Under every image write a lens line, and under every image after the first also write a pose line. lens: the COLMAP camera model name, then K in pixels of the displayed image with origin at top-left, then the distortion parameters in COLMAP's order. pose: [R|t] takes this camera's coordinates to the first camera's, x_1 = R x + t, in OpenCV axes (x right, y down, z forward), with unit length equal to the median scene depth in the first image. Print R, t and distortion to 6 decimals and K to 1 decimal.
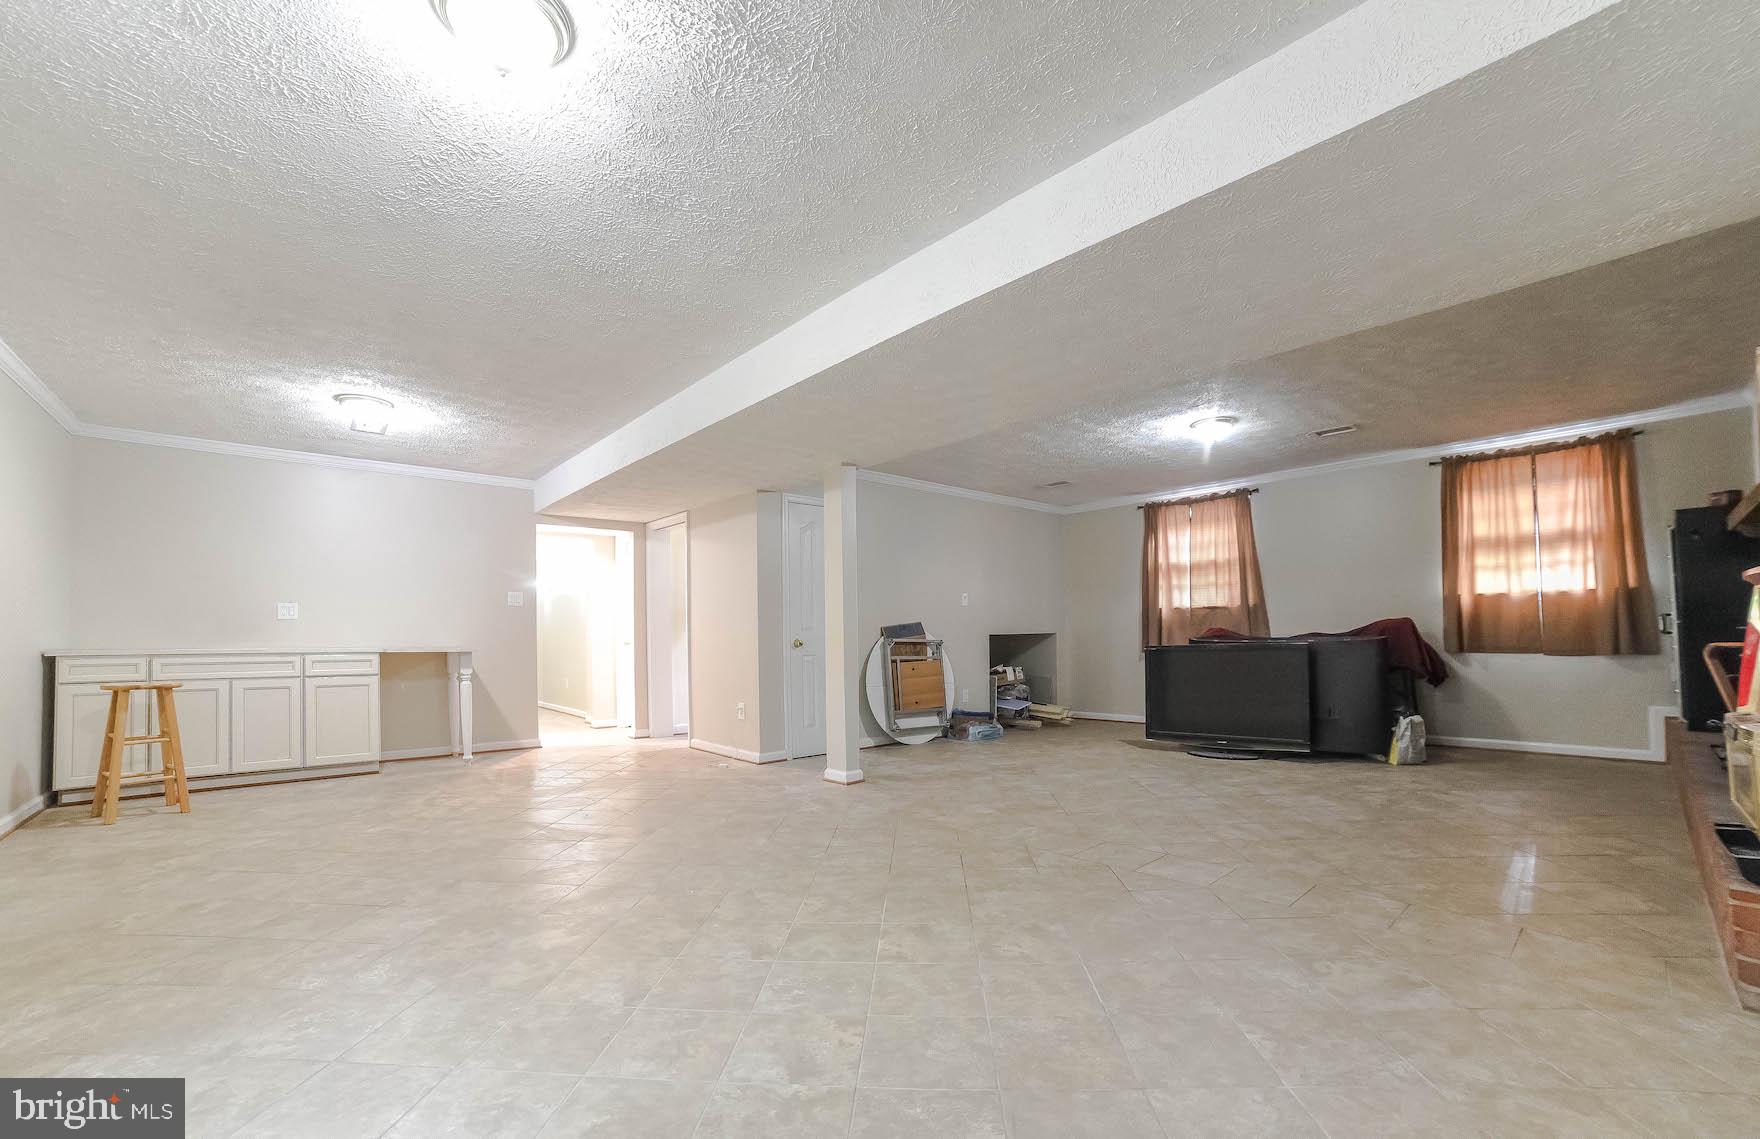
lens RADIAL K [[725.9, 0, 878.7], [0, 725.9, 618.2], [0, 0, 1]] dist [-0.097823, 0.028249]
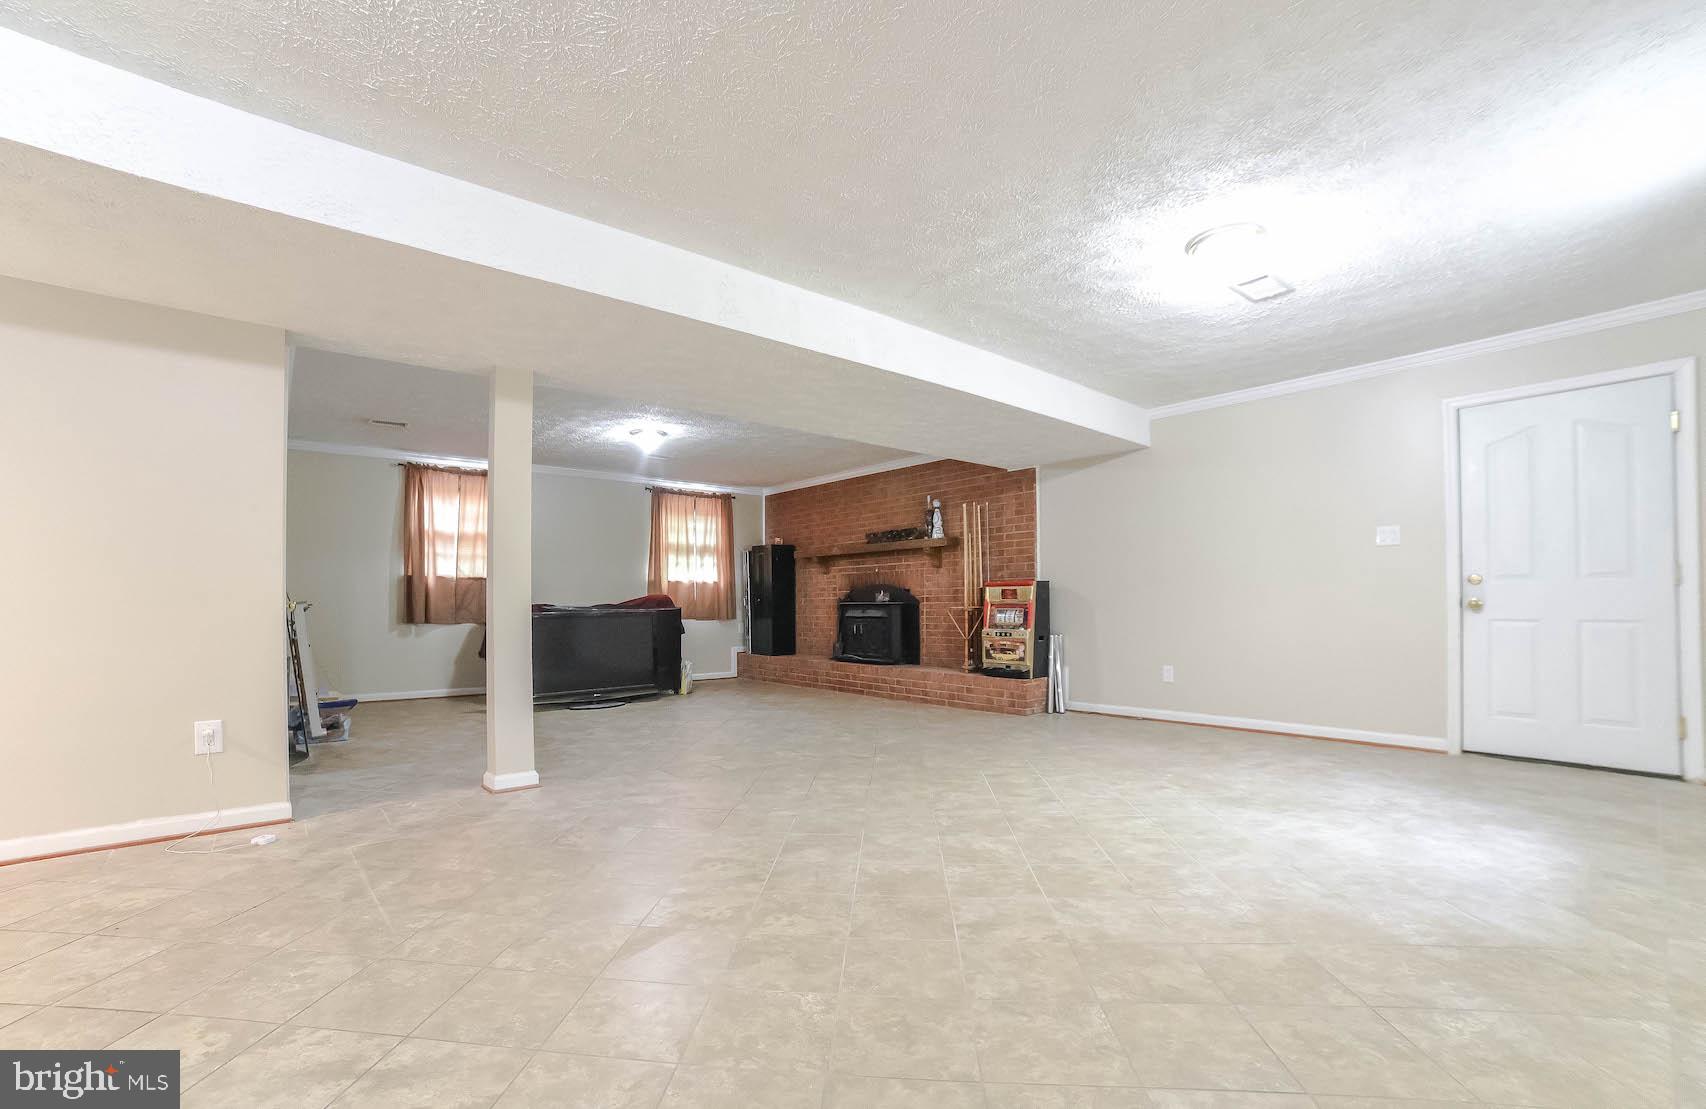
lens RADIAL K [[703.6, 0, 851.7], [0, 703.6, 601.7], [0, 0, 1]] dist [-0.097823, 0.028249]
pose [[0.017929, 0.019192, 0.999655, -0.749282], [-0.025901, 0.999489, -0.018724, 0.033899], [-0.999504, -0.025557, 0.018417, 0.625208]]
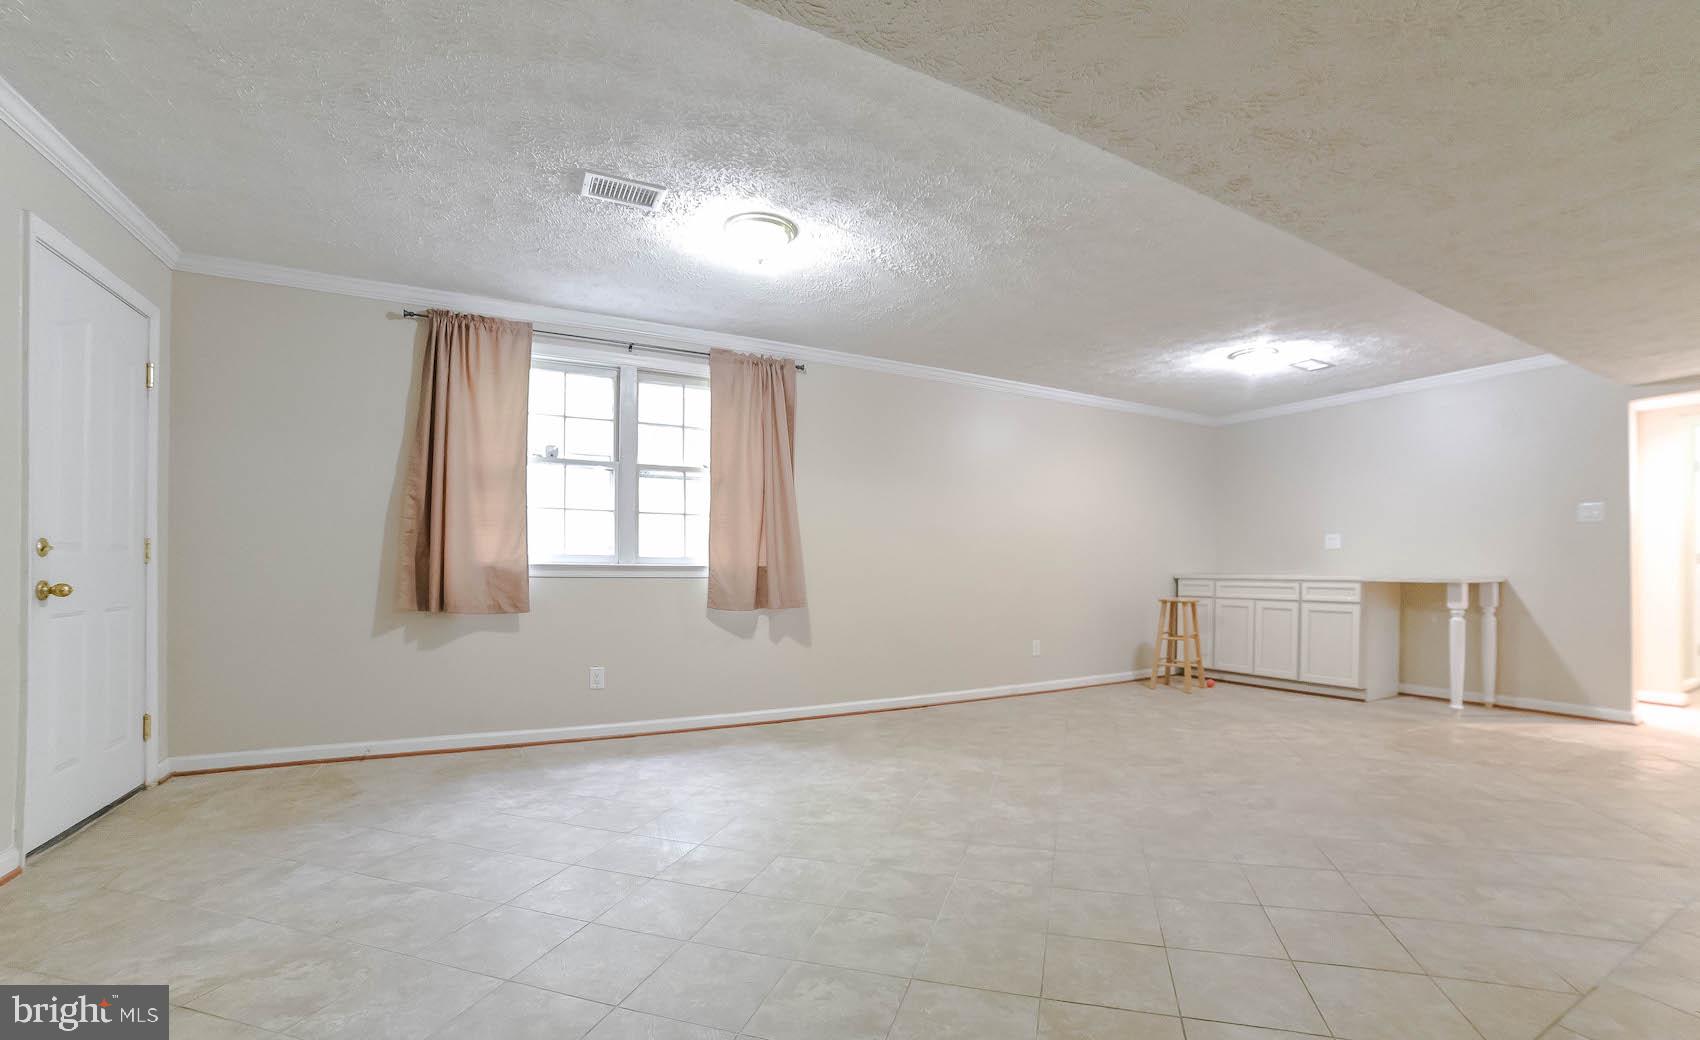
lens RADIAL K [[721.4, 0, 896.7], [0, 721.4, 560.2], [0, 0, 1]] dist [-0.053158, 0.000087]
pose [[-0.201122, -0.000130, -0.979566, 0.405546], [0.031987, 0.999466, -0.006701, 0.004915], [0.979044, -0.032681, -0.201010, 0.555276]]
